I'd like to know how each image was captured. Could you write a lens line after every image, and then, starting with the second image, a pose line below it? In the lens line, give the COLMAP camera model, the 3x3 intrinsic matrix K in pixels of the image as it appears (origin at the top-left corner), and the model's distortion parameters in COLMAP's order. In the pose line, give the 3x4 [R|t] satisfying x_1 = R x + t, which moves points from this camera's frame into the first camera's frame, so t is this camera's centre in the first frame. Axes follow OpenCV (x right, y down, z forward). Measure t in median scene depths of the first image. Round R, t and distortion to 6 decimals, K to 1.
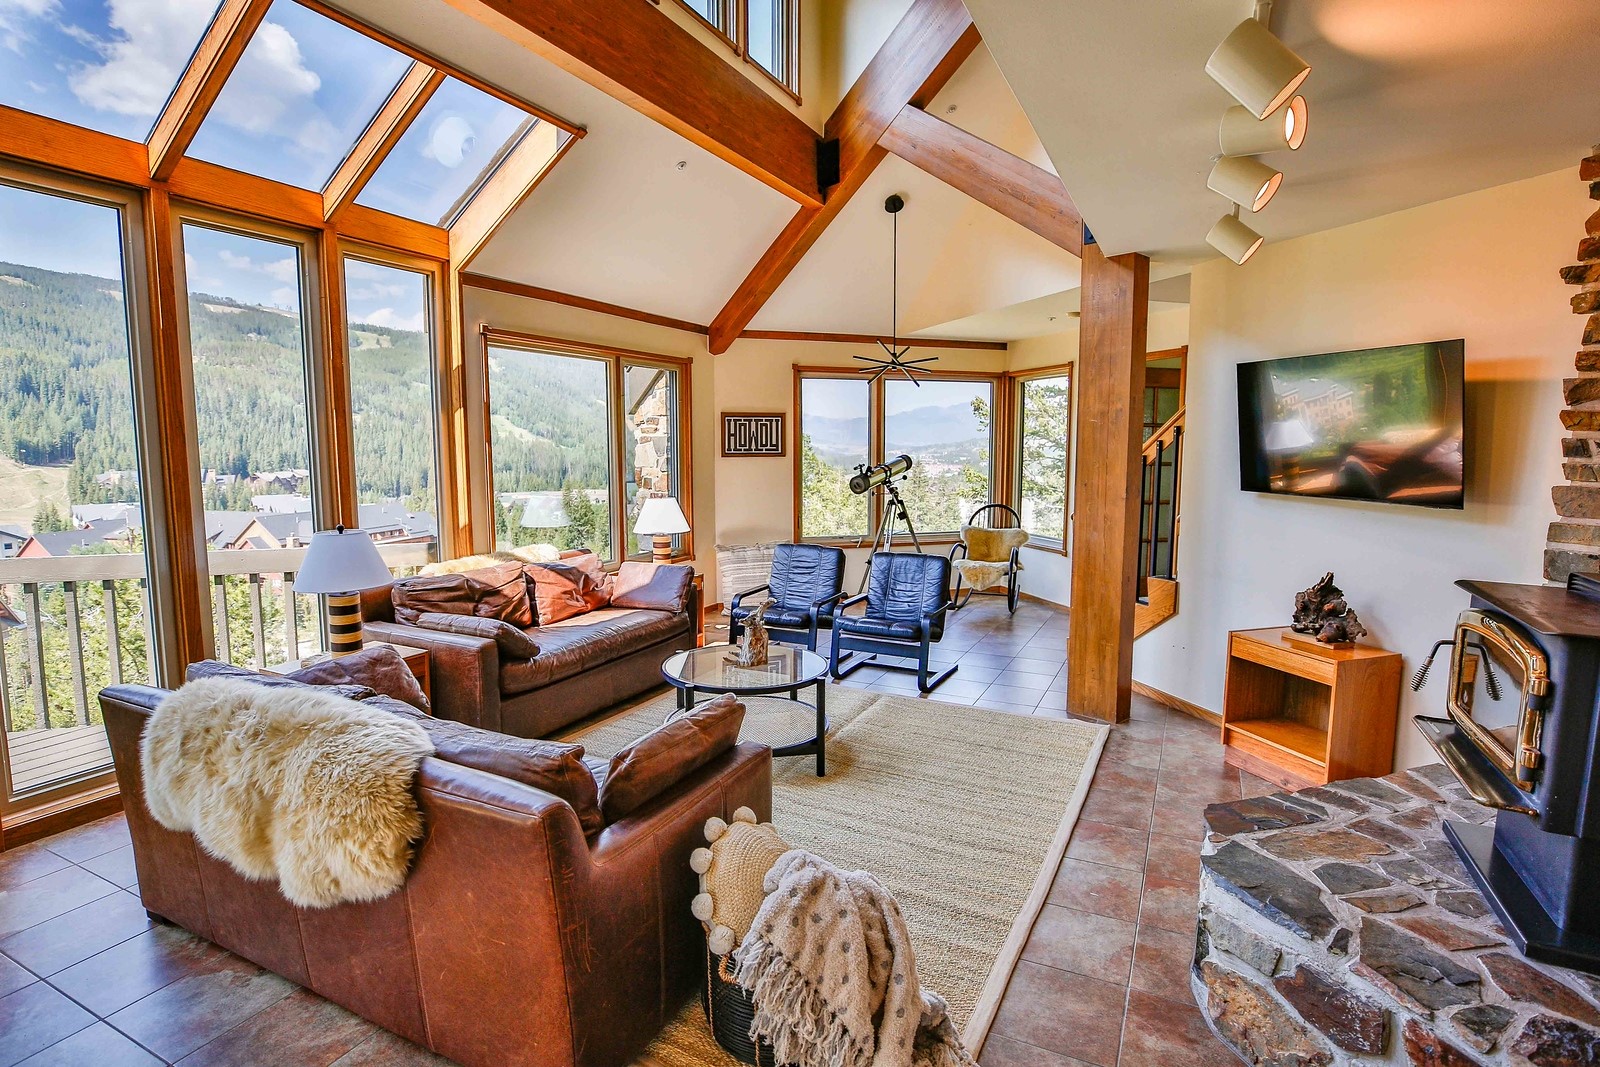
lens RADIAL K [[778.0, 0, 847.1], [0, 778.0, 520.7], [0, 0, 1]] dist [-0.025910, 0.001532]
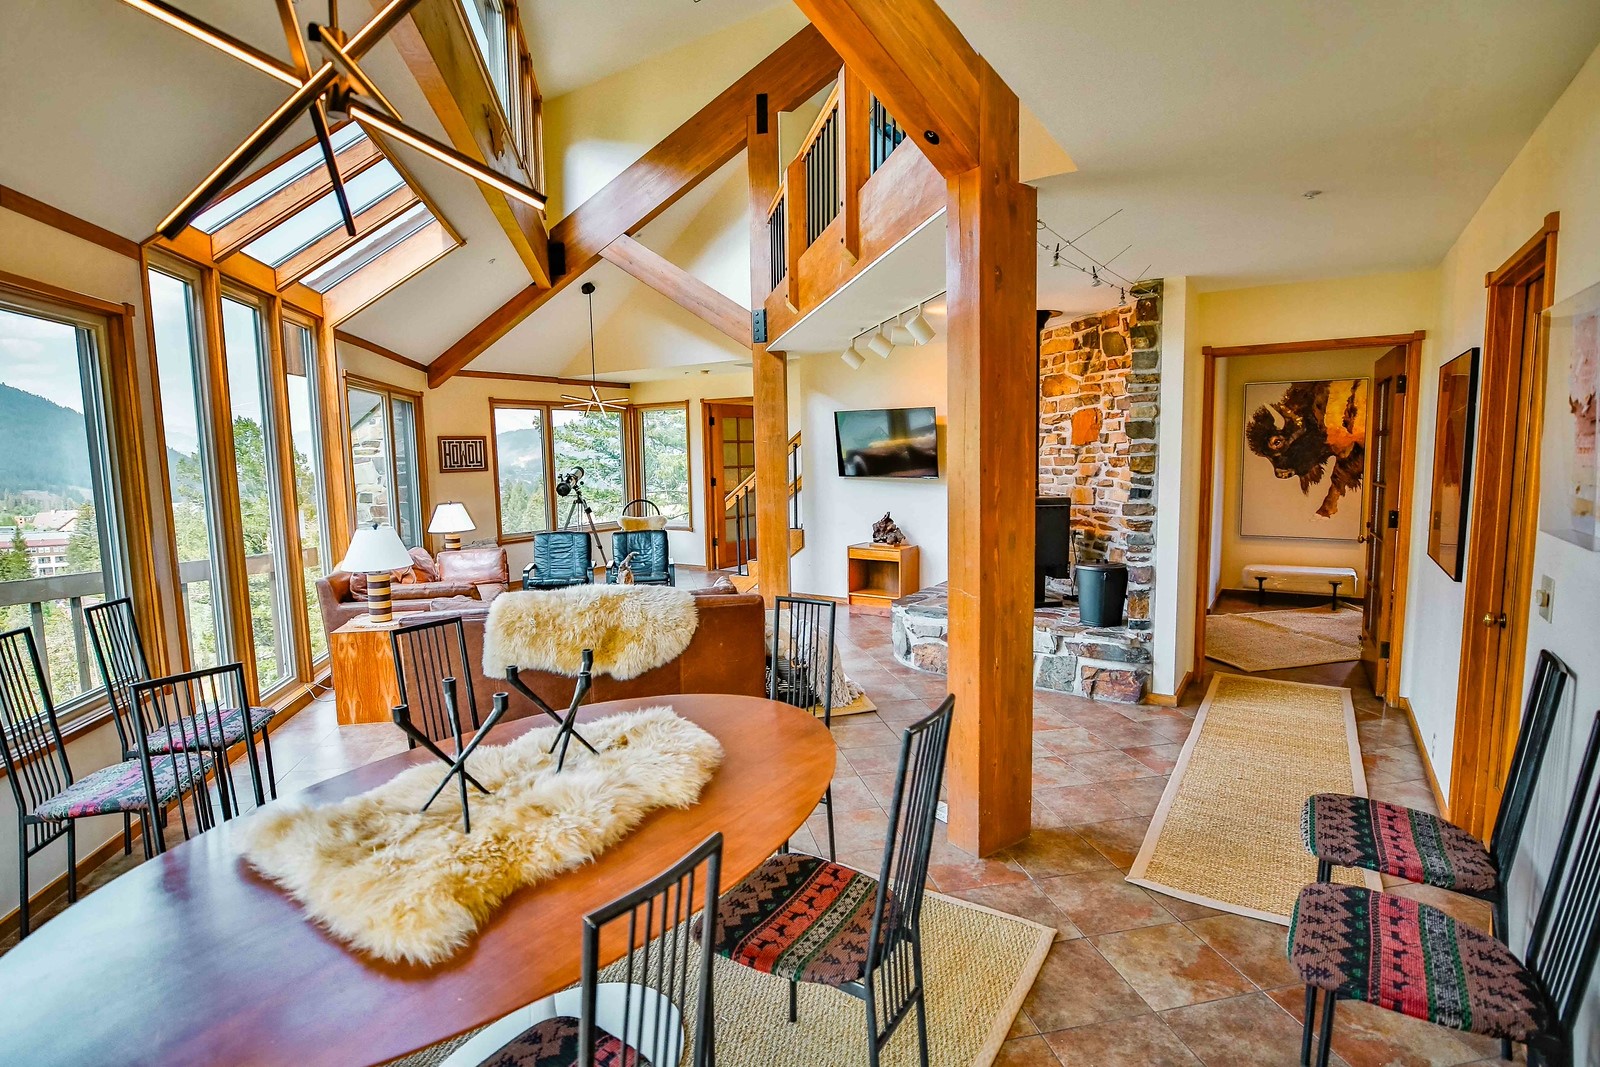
lens RADIAL K [[778.0, 0, 794.4], [0, 778.0, 539.1], [0, 0, 1]] dist [-0.025910, 0.001532]
pose [[0.791933, -0.084122, 0.604785, -0.496445], [0.079360, 0.996244, 0.034654, 0.025171], [-0.605429, 0.020552, 0.795634, -0.315376]]
